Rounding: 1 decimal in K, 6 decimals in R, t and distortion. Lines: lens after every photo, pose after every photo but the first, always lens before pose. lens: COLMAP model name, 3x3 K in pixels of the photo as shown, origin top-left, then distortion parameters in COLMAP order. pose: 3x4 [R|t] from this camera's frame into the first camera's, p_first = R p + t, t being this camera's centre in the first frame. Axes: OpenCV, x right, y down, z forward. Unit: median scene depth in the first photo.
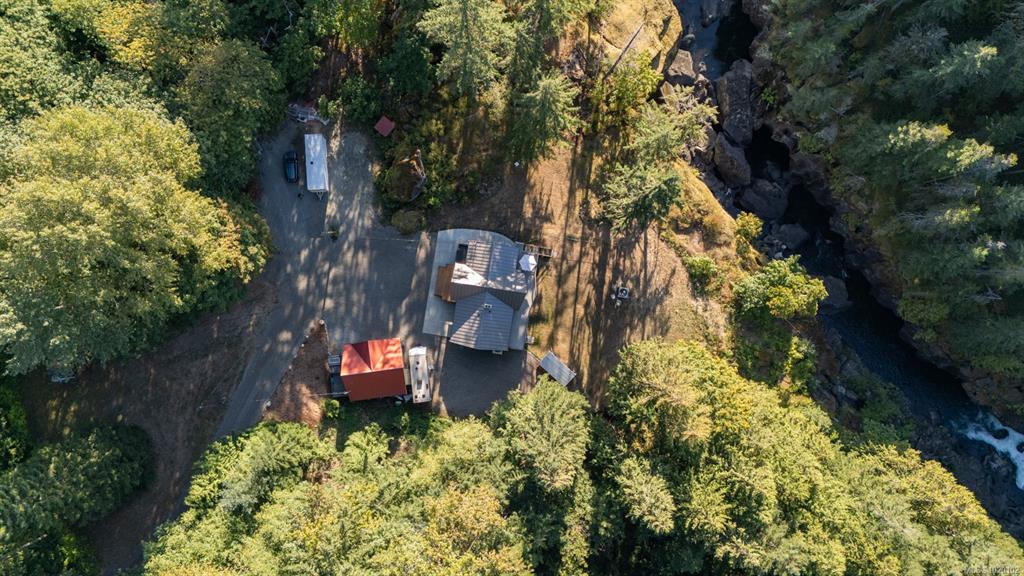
lens RADIAL K [[747.9, 0, 513.5], [0, 747.9, 281.2], [0, 0, 1]] dist [0.085293, -0.083548]
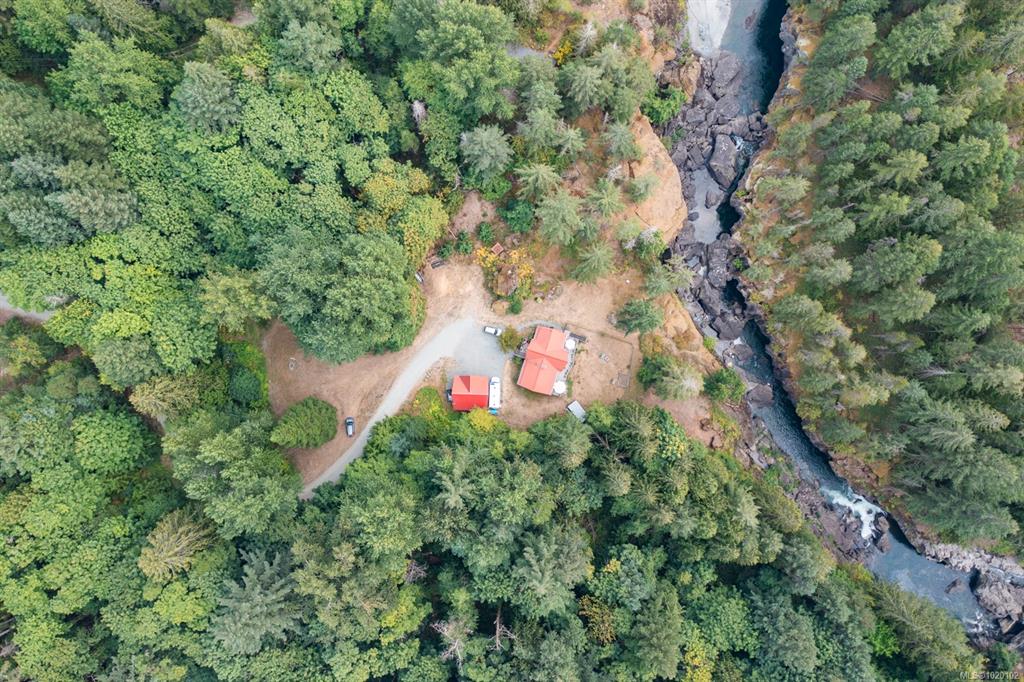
lens RADIAL K [[819.5, 0, 512.0], [0, 819.5, 341.0], [0, 0, 1]] dist [-0.002476, 0.006286]
pose [[0.987595, 0.154998, -0.025133, -0.059861], [-0.155017, 0.987911, 0.001212, -0.013856], [0.025017, 0.002699, 0.999683, -0.745131]]
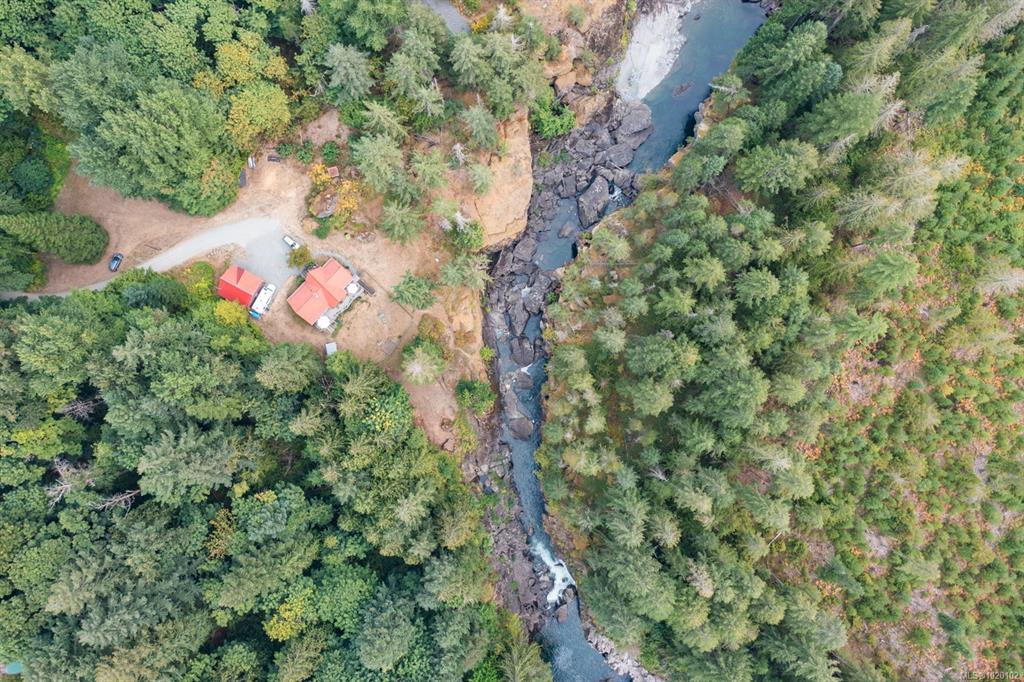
lens RADIAL K [[819.5, 0, 512.0], [0, 819.5, 341.0], [0, 0, 1]] dist [-0.002476, 0.006286]
pose [[0.812247, 0.583058, -0.017270, 0.369547], [-0.583106, 0.812392, 0.002671, -0.130380], [0.015587, 0.007901, 0.999847, -0.737204]]
